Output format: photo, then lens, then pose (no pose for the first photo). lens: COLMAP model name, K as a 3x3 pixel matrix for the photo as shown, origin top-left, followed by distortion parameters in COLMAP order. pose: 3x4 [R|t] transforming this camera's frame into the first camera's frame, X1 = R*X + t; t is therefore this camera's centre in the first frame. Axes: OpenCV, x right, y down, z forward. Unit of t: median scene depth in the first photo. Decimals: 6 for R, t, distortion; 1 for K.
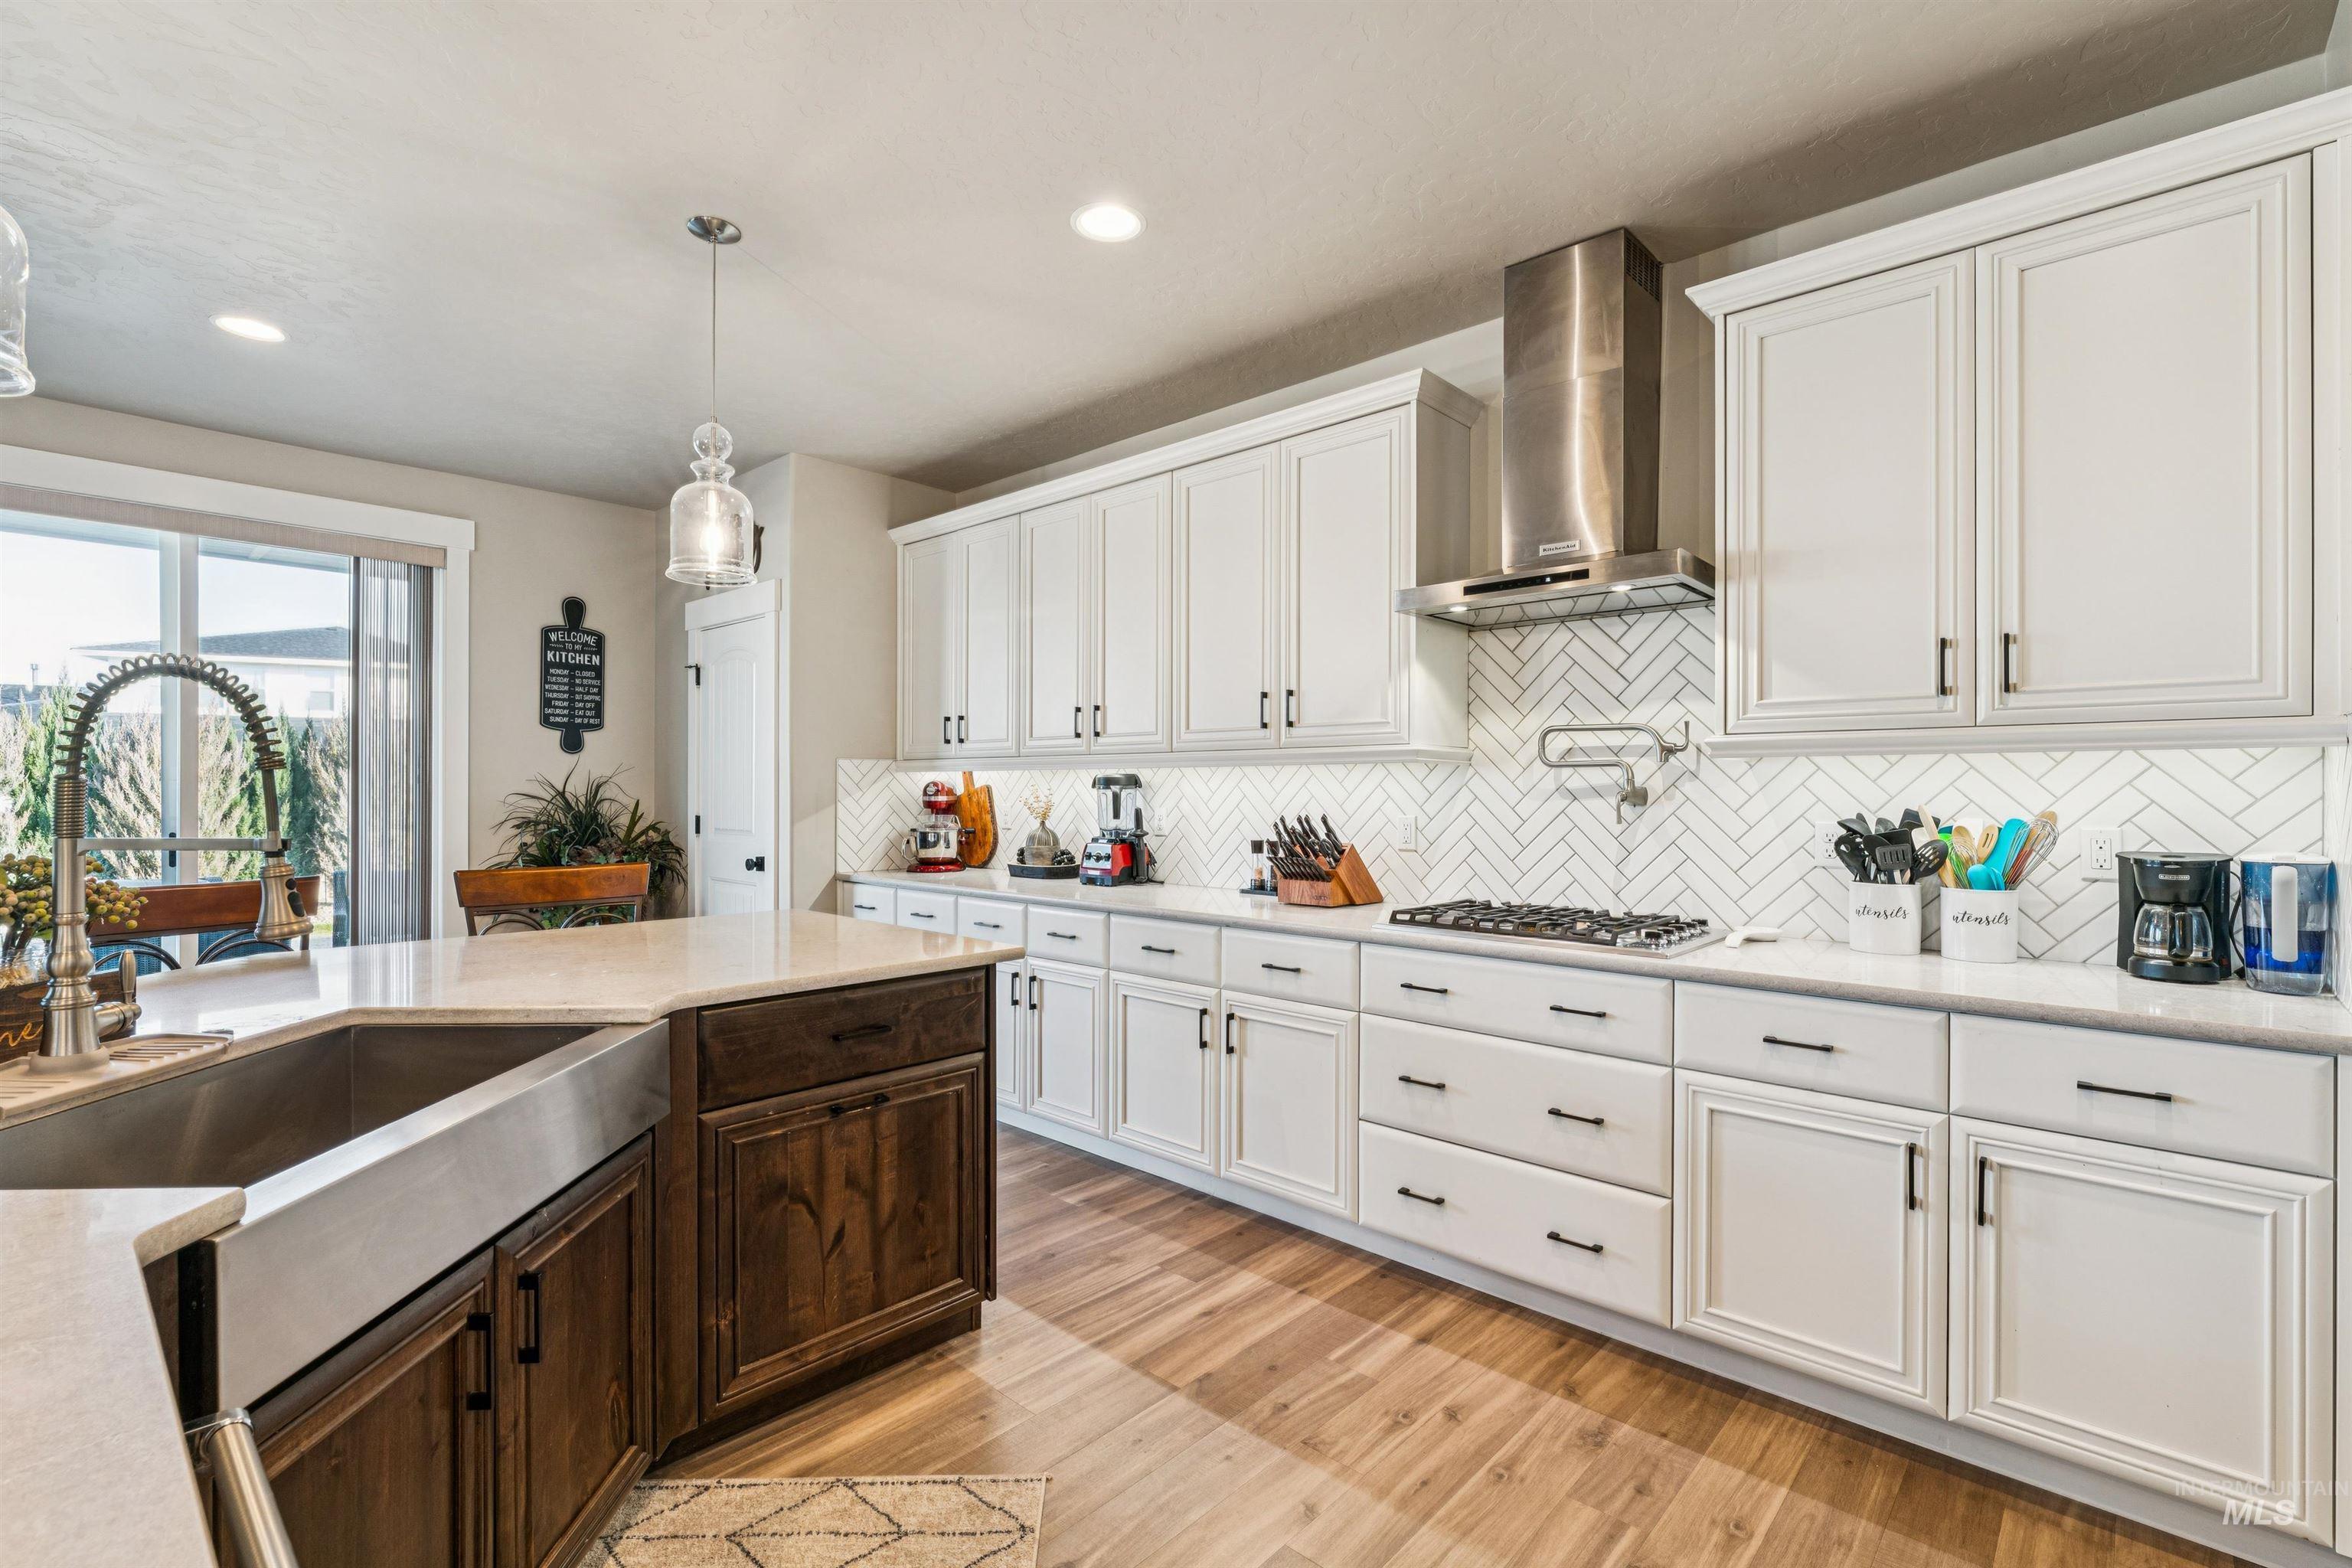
lens RADIAL K [[1042.4, 0, 1174.5], [0, 1042.4, 786.1], [0, 0, 1]] dist [-0.000950, -0.000014]
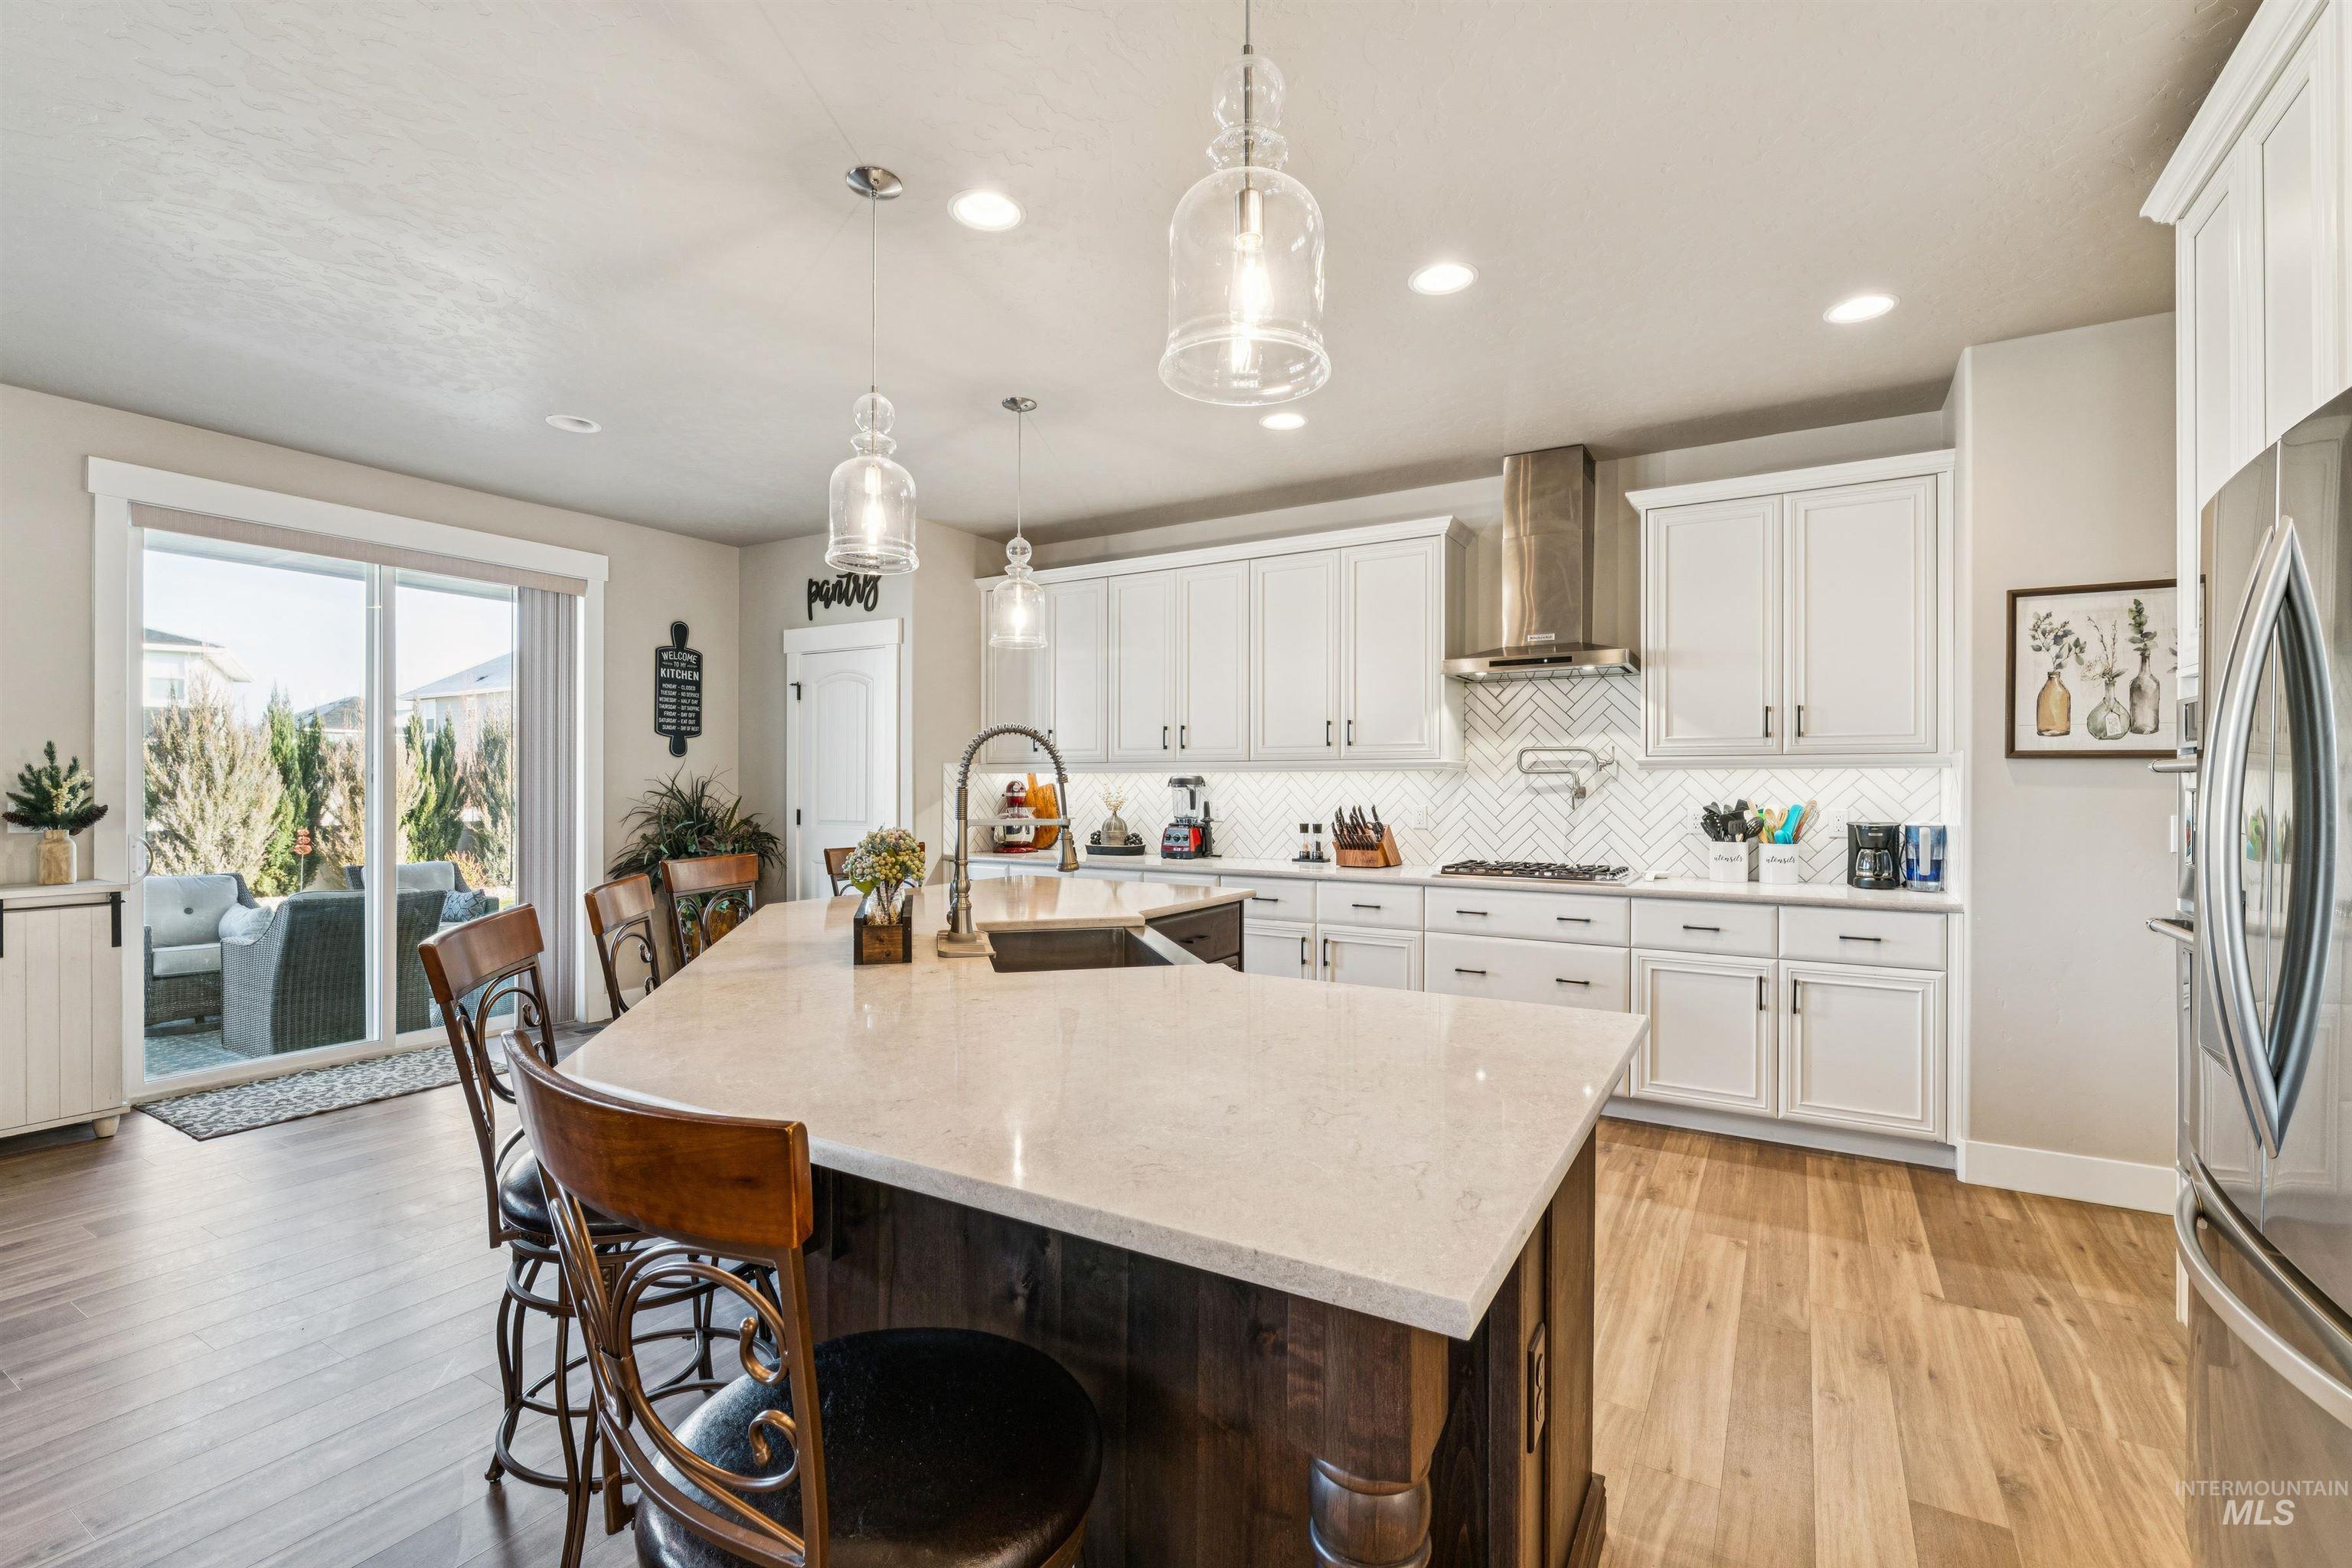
lens RADIAL K [[1022.1, 0, 1178.1], [0, 1022.1, 782.0], [0, 0, 1]] dist [0.000756, 0.000310]
pose [[0.978591, -0.001105, 0.205811, -0.467275], [0.000549, 0.999996, 0.002758, -0.010382], [-0.205814, -0.002586, 0.978588, -0.394953]]
